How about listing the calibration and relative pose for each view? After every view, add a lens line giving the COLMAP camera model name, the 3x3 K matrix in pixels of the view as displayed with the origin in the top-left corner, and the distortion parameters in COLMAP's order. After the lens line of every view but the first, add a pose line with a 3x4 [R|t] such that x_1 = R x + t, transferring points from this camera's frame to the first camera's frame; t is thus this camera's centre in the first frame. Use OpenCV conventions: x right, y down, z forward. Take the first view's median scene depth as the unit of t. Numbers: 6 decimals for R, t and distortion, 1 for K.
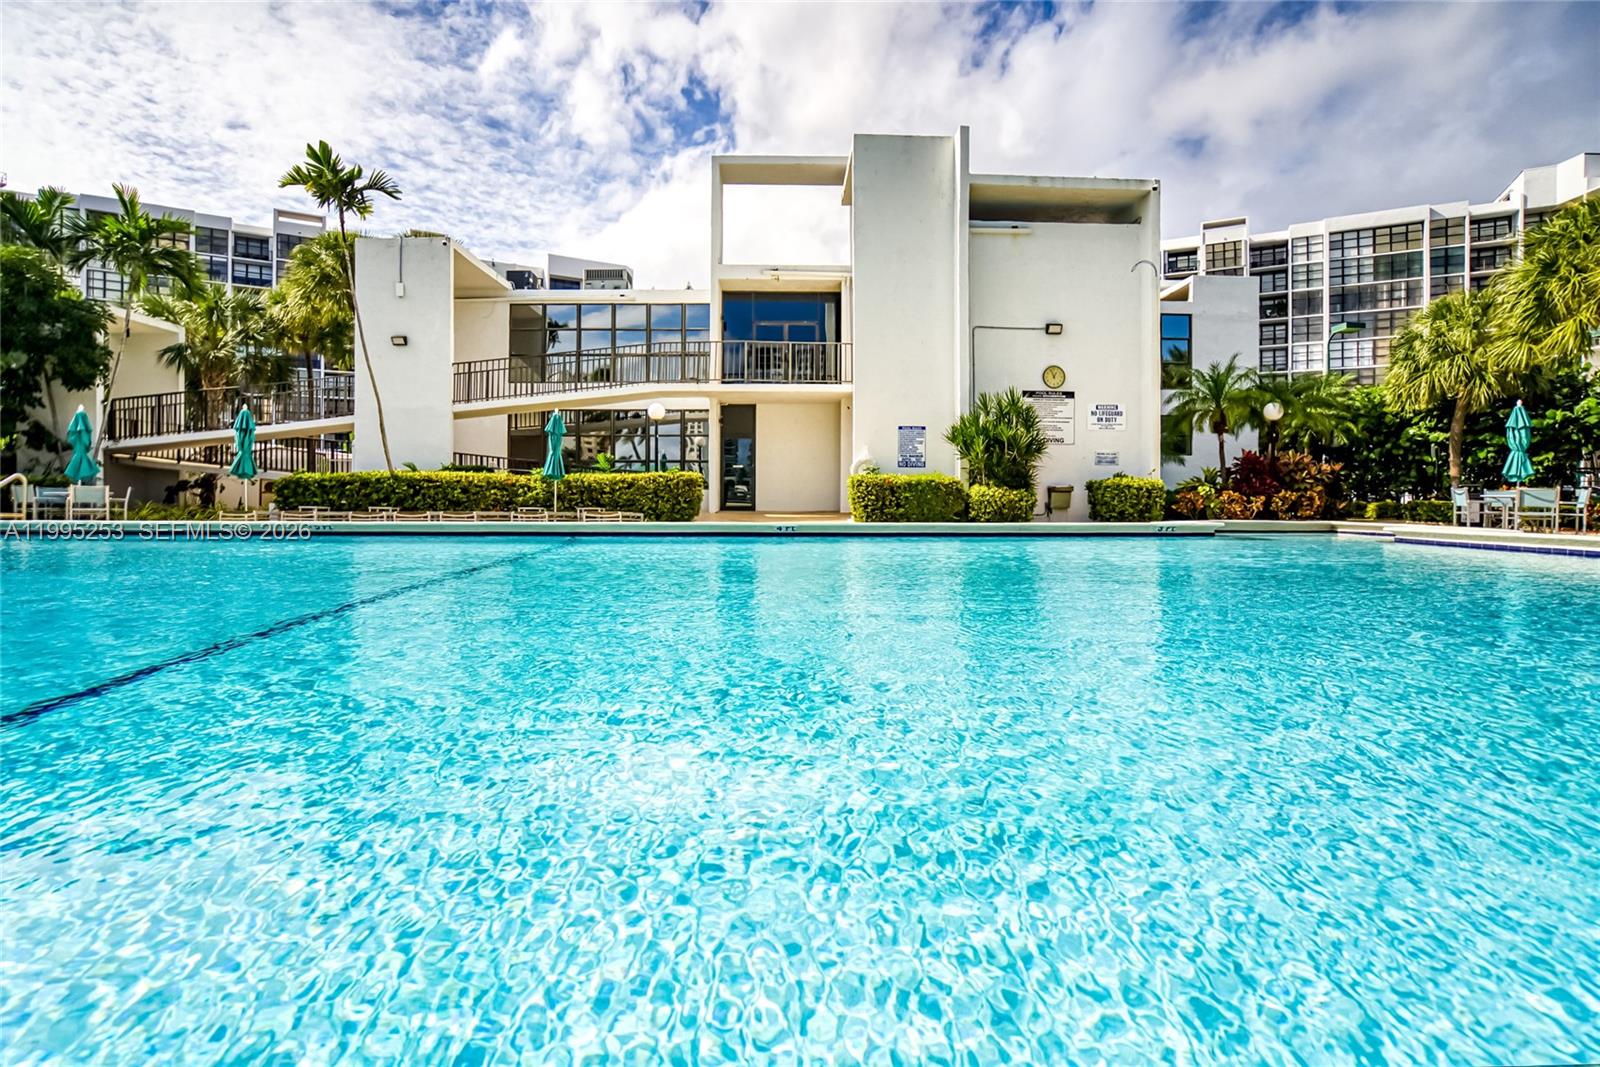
lens RADIAL K [[805.8, 0, 789.0], [0, 805.8, 487.3], [0, 0, 1]] dist [-0.000332, -0.000088]
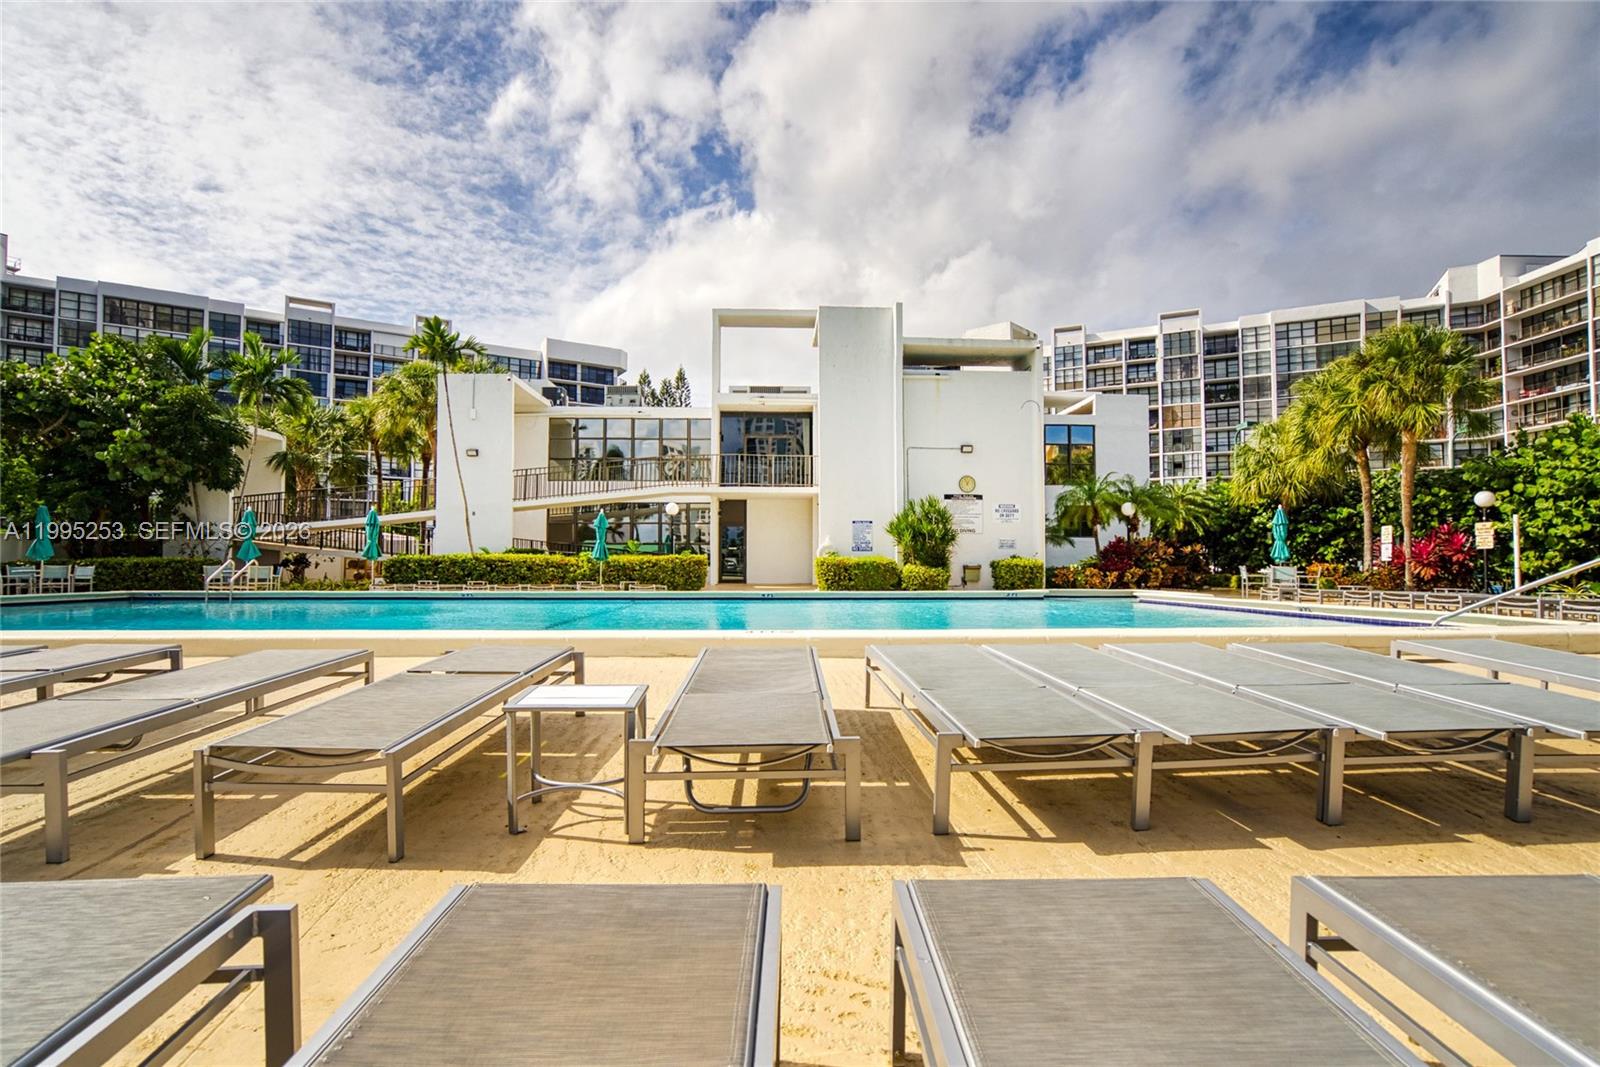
lens RADIAL K [[801.7, 0, 800.1], [0, 801.7, 557.8], [0, 0, 1]] dist [-0.000831, 0.014591]
pose [[0.999571, -0.001078, 0.029277, 0.006828], [0.001099, 0.999999, -0.000695, -0.010477], [-0.029276, 0.000726, 0.999571, -0.292845]]
